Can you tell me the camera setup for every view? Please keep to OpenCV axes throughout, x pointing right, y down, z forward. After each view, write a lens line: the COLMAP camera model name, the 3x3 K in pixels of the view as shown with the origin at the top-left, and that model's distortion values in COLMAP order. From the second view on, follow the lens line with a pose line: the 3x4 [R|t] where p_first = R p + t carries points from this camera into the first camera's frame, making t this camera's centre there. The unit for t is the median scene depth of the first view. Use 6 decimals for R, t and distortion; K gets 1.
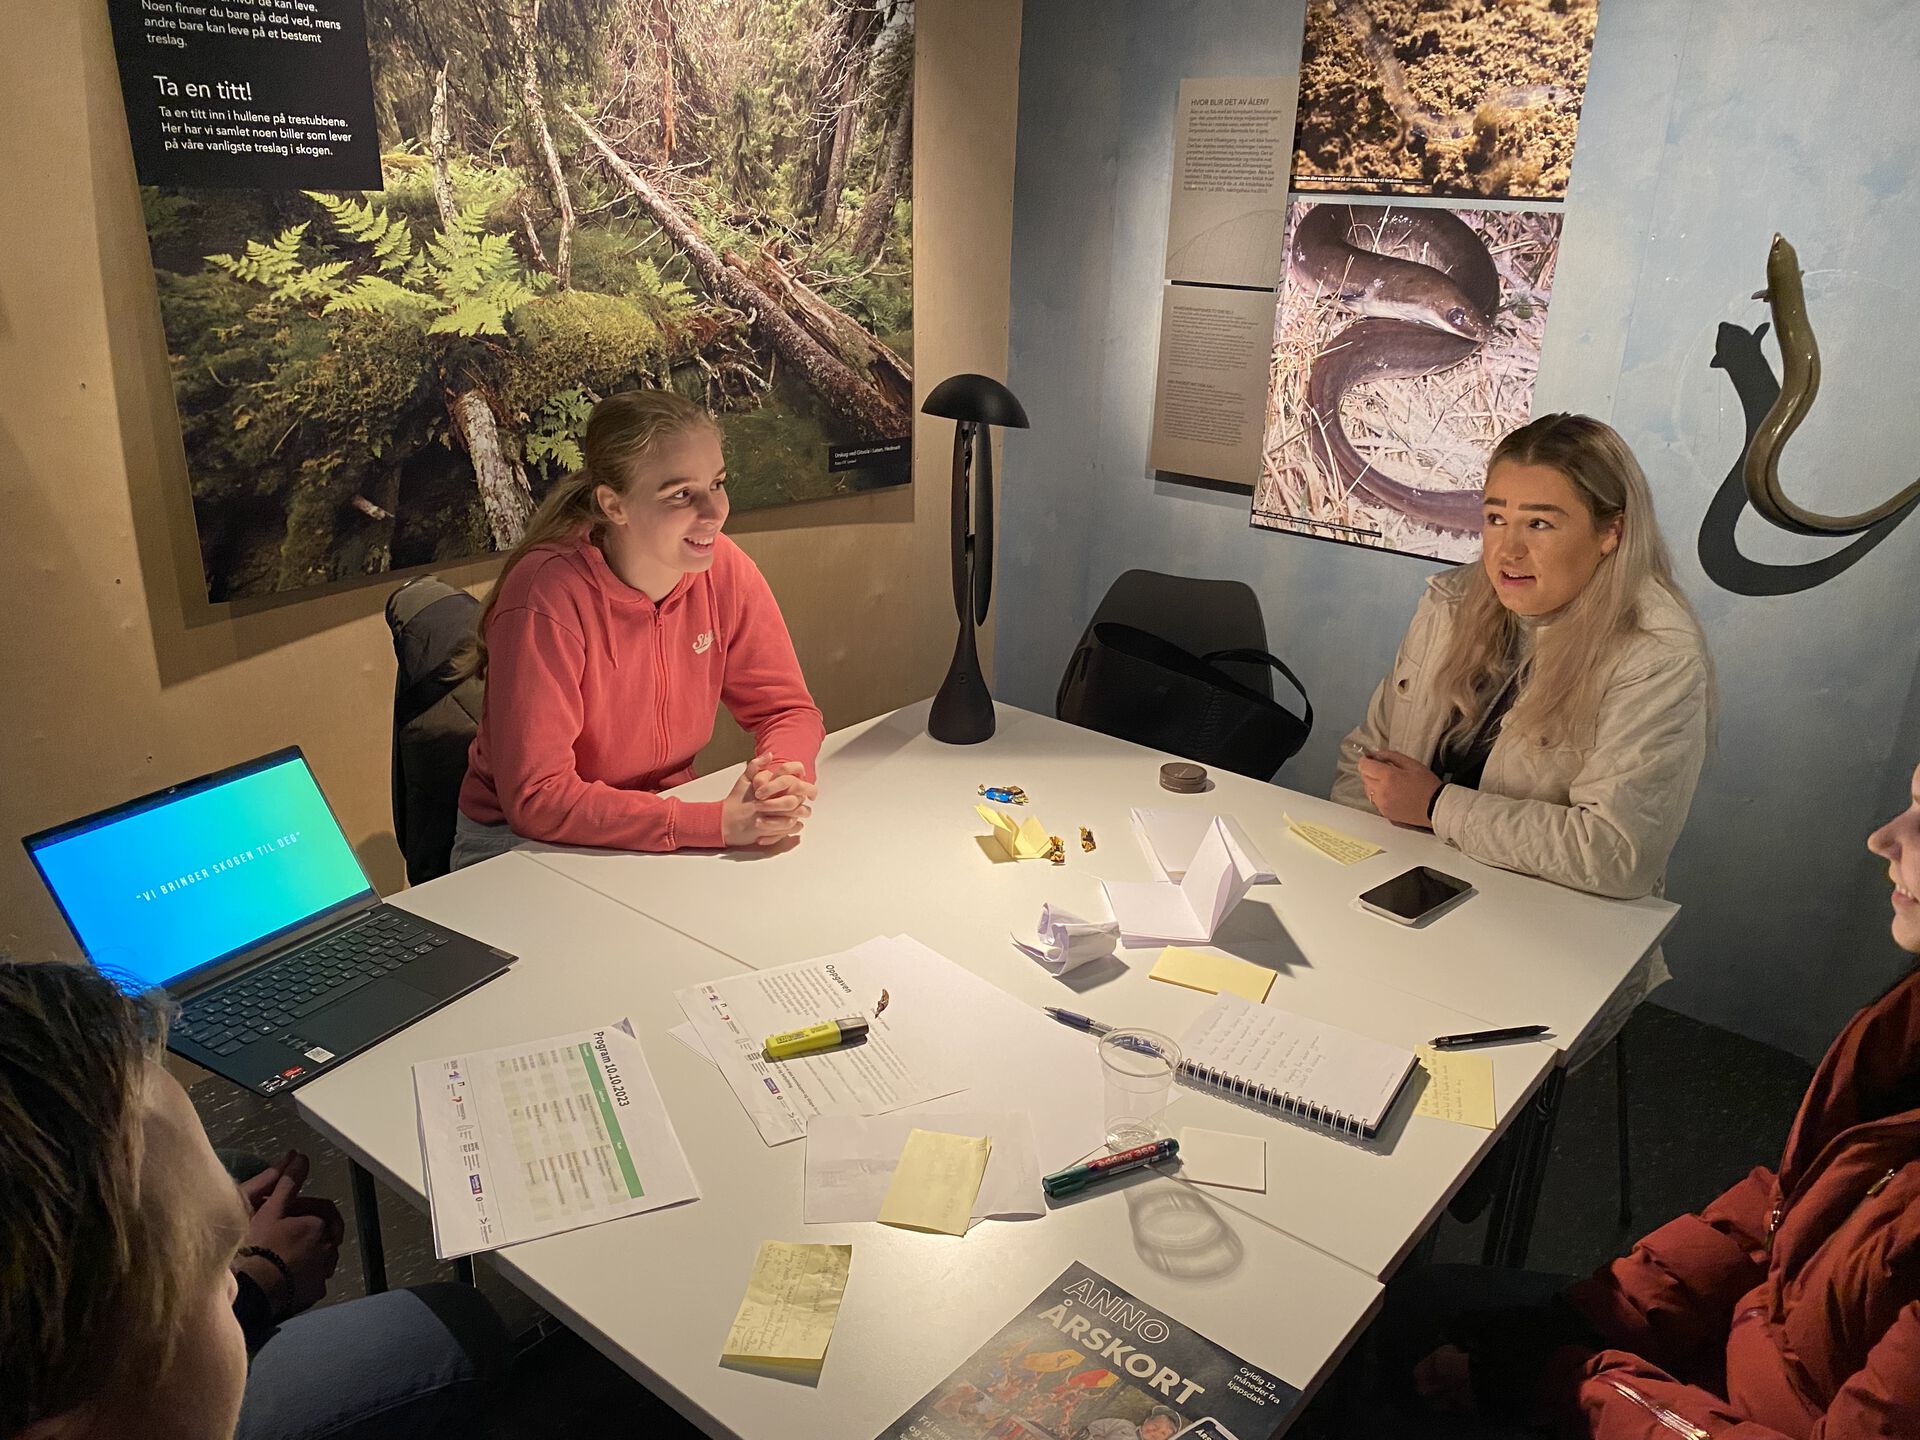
lens RADIAL K [[1443.9, 0, 959.4], [0, 1443.9, 720.7], [0, 0, 1]] dist [0.001122, -0.003265]
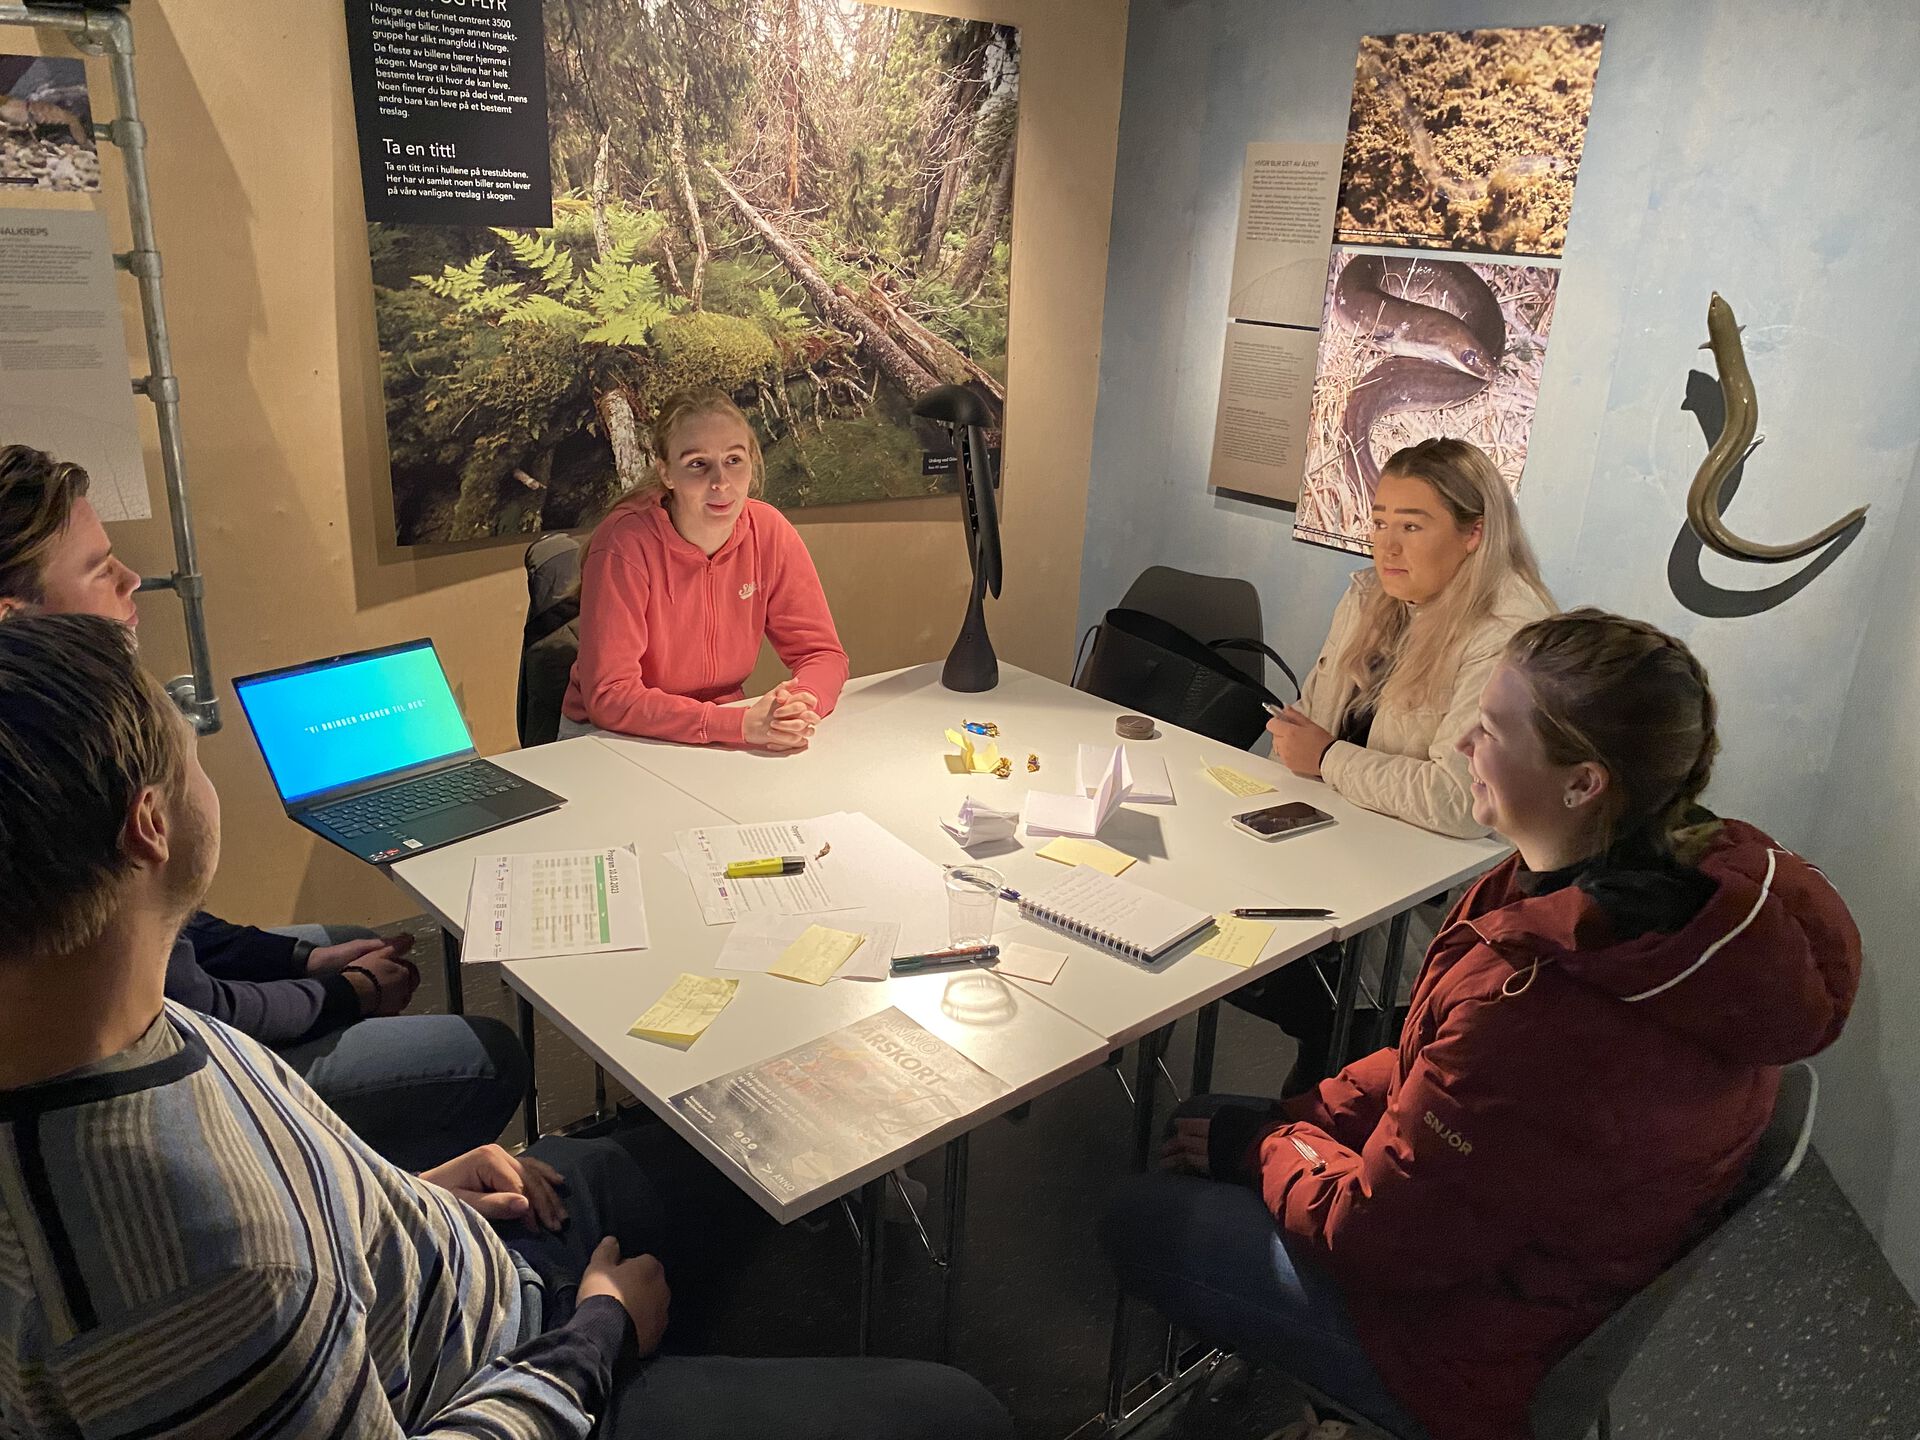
lens RADIAL K [[1443.9, 0, 961.0], [0, 1443.9, 719.6], [0, 0, 1]] dist [0.001122, -0.003265]
pose [[0.988003, 0.068072, -0.138620, 0.152737], [-0.071042, 0.997335, -0.016586, 0.054682], [0.137122, 0.026235, 0.990207, -0.182474]]
